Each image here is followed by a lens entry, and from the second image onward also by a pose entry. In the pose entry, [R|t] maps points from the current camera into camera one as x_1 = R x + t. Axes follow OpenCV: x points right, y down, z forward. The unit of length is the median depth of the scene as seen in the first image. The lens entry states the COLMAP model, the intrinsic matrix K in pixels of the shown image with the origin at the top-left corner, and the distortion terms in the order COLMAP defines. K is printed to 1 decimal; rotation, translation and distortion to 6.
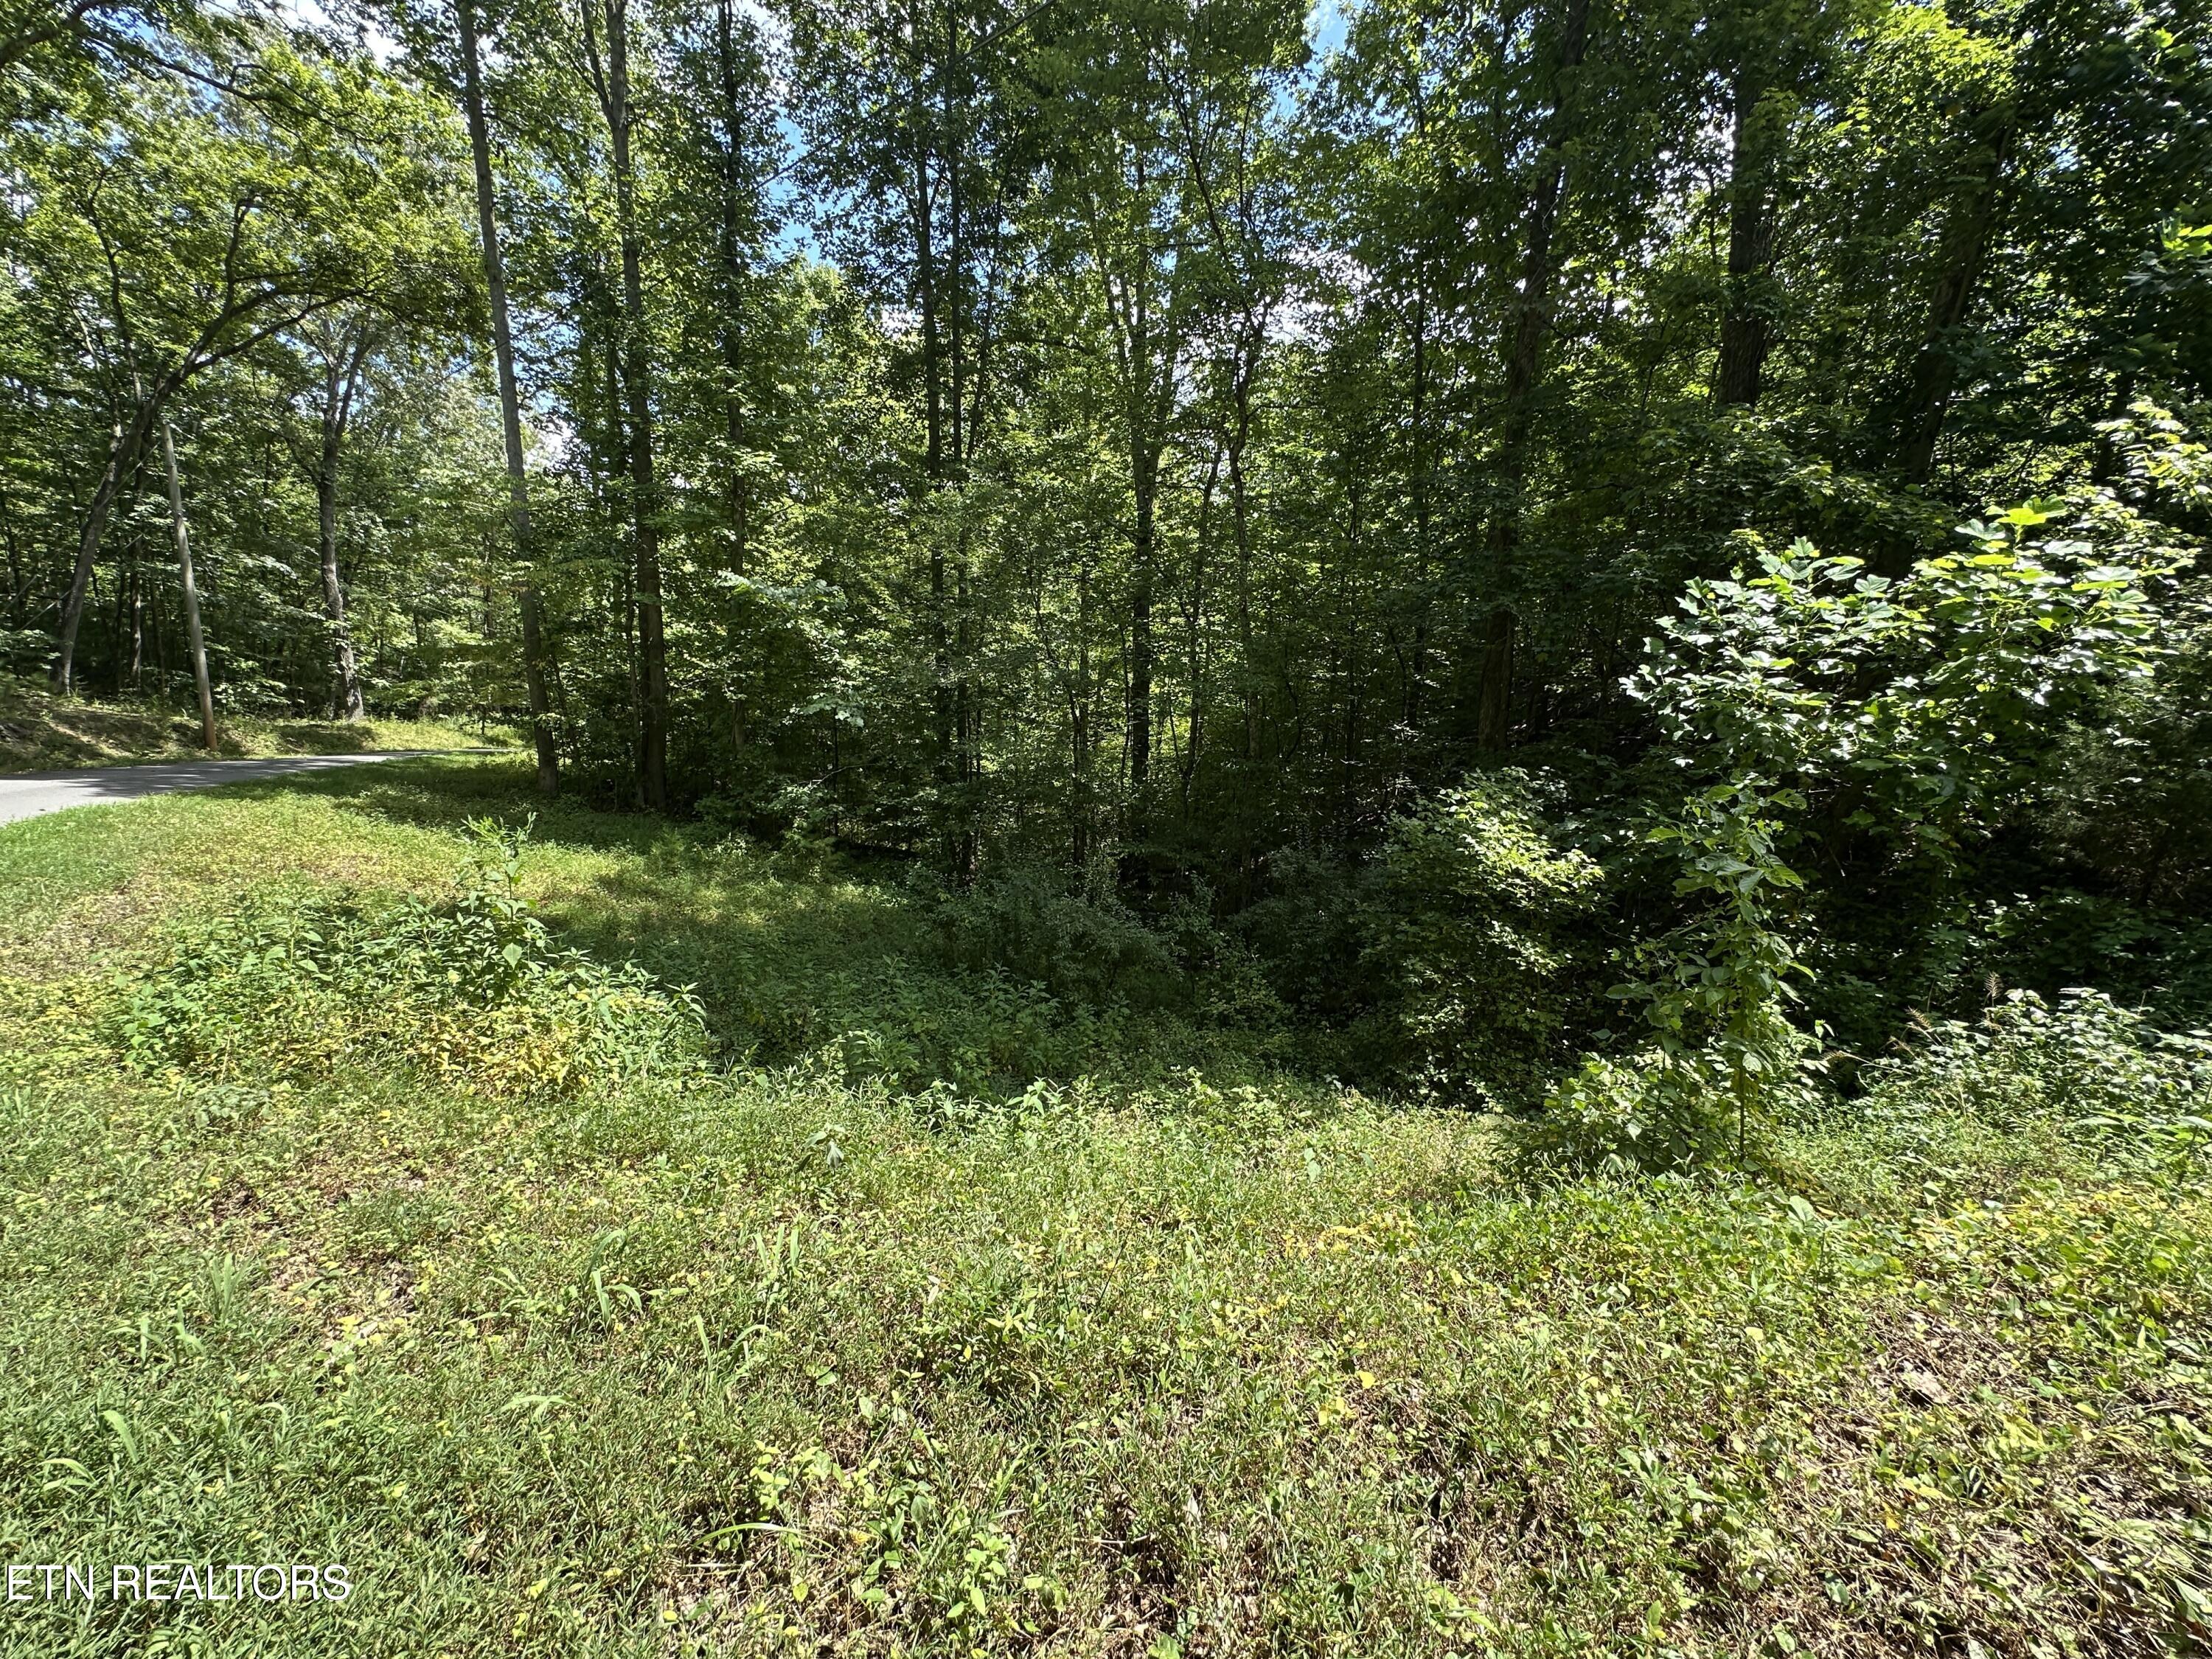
lens RADIAL K [[881.3, 0, 1105.7], [0, 881.3, 824.6], [0, 0, 1]] dist [-0.005679, -0.000412]
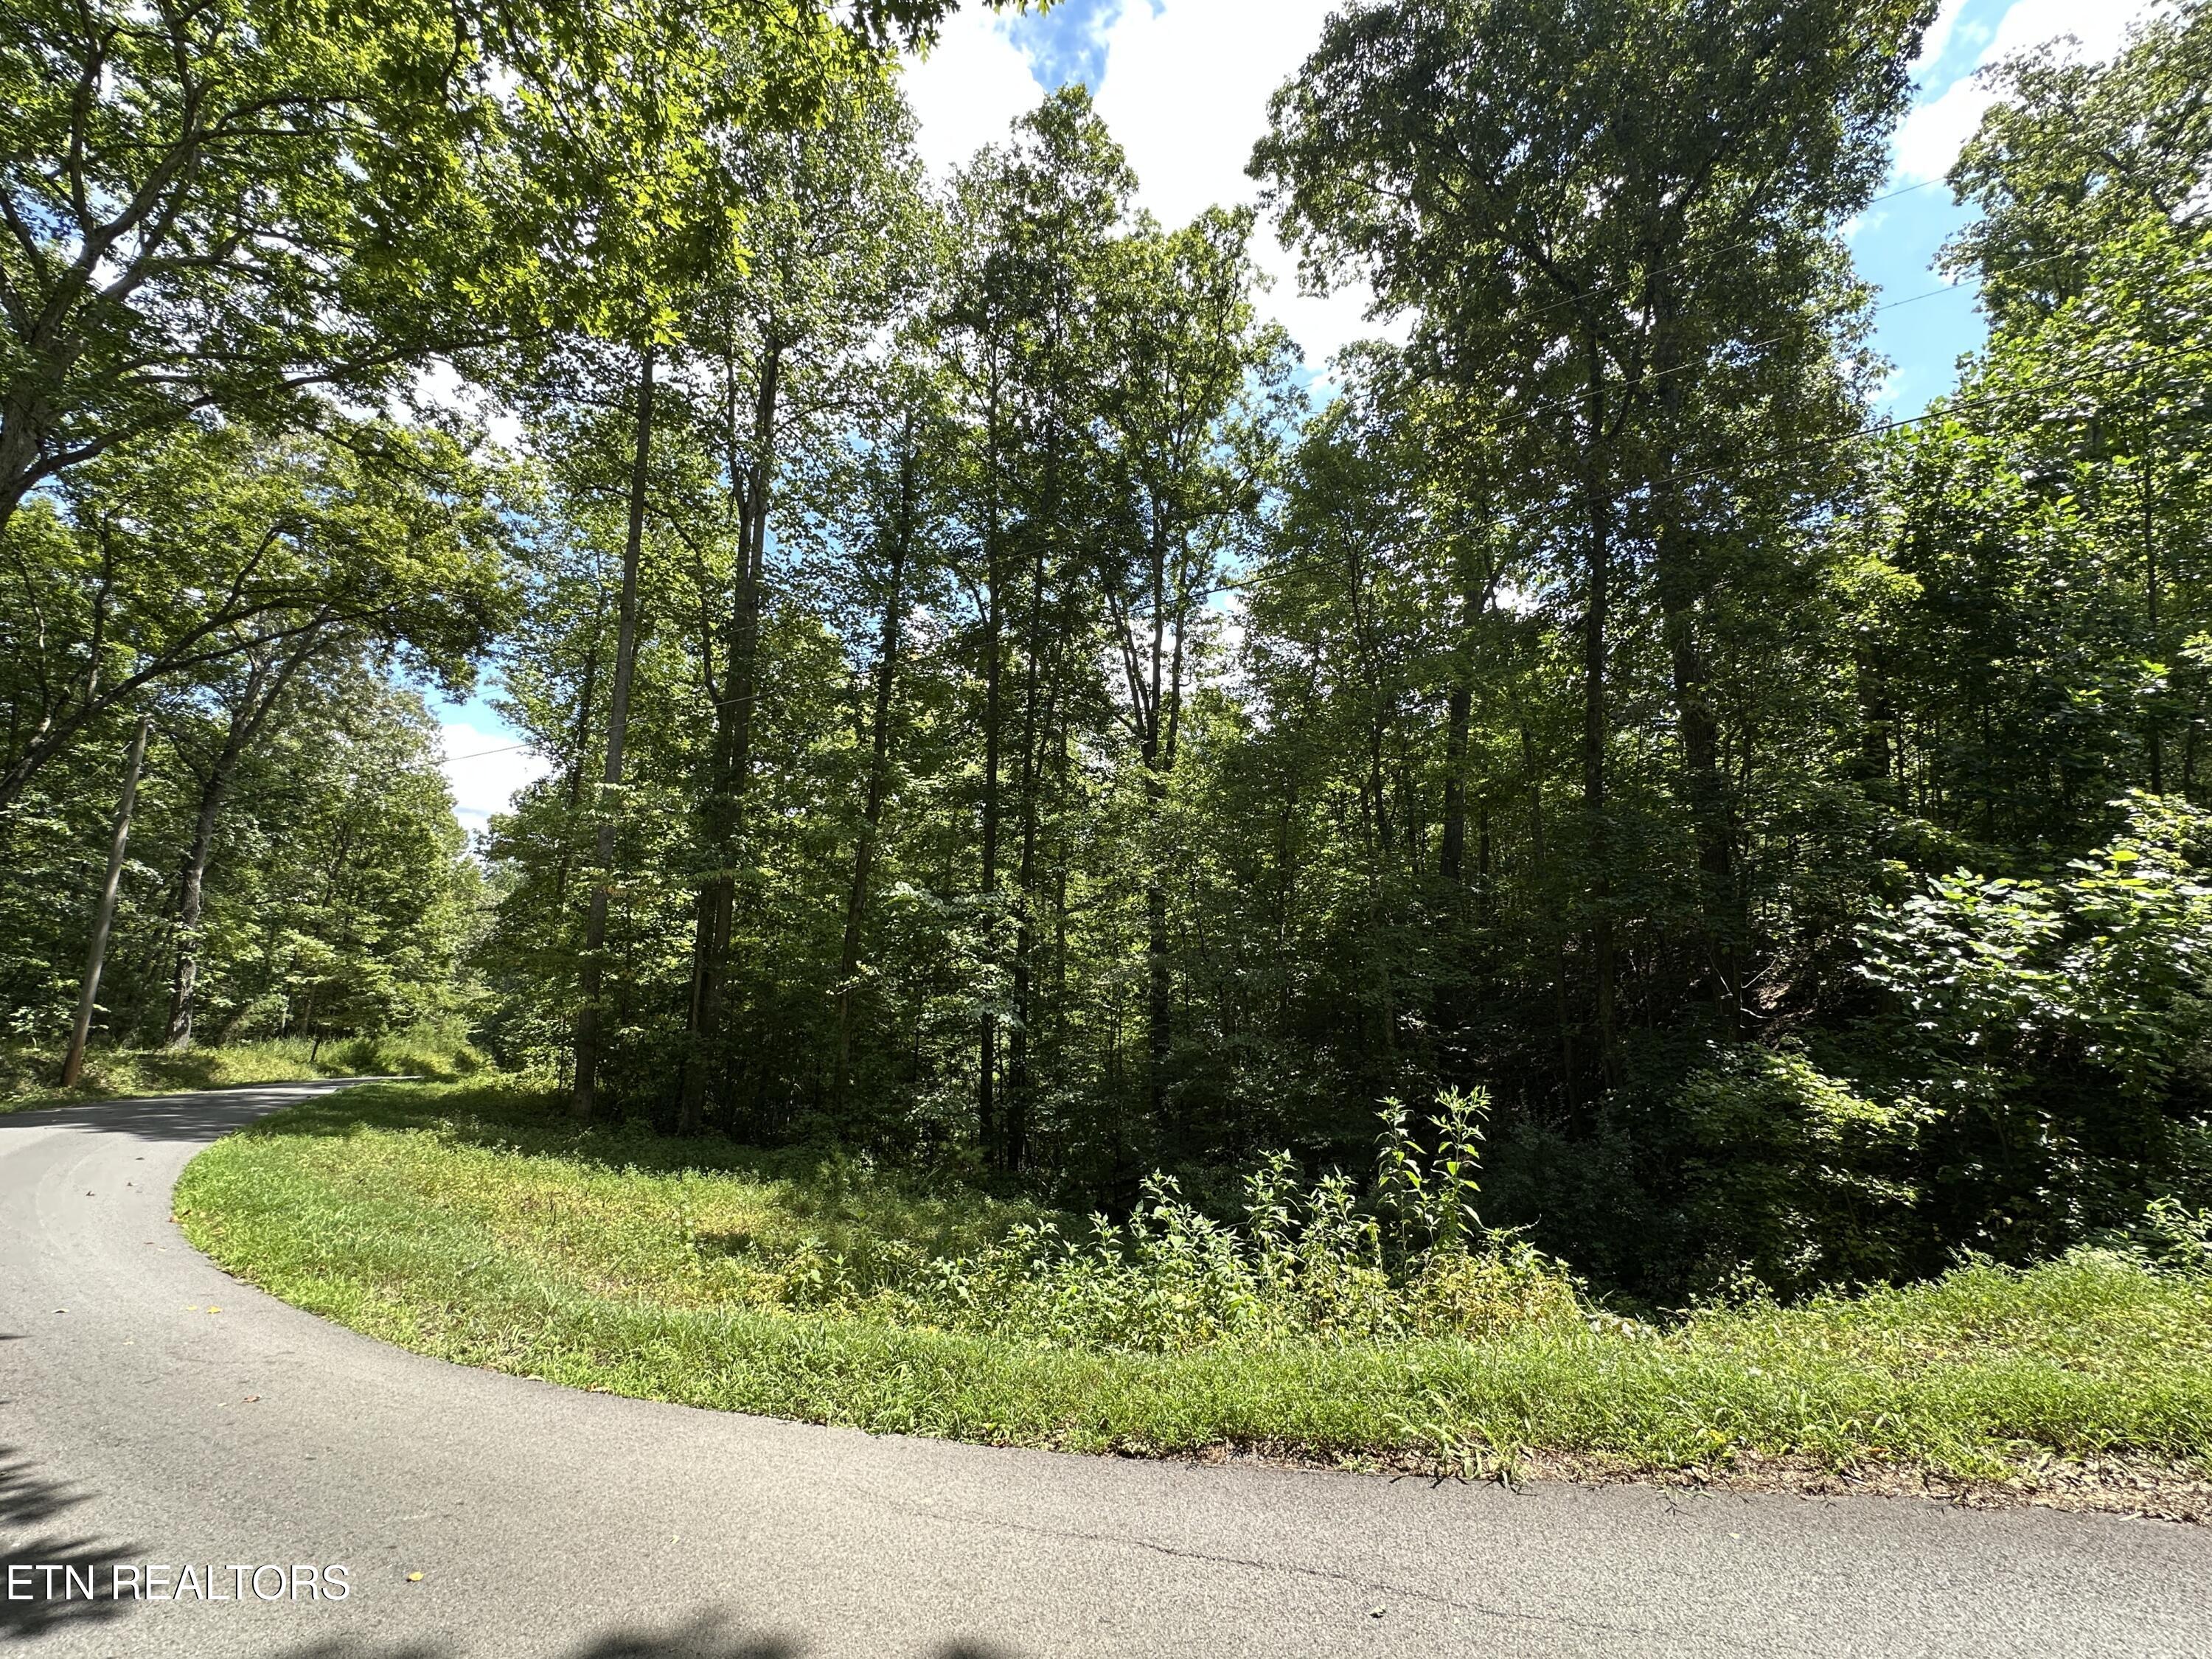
lens RADIAL K [[881.3, 0, 1106.6], [0, 881.3, 832.9], [0, 0, 1]] dist [-0.005679, -0.000412]
pose [[0.977543, 0.014656, 0.210224, -0.195965], [0.054655, 0.945811, -0.320084, 0.002144], [-0.203523, 0.324386, 0.923771, -0.018179]]
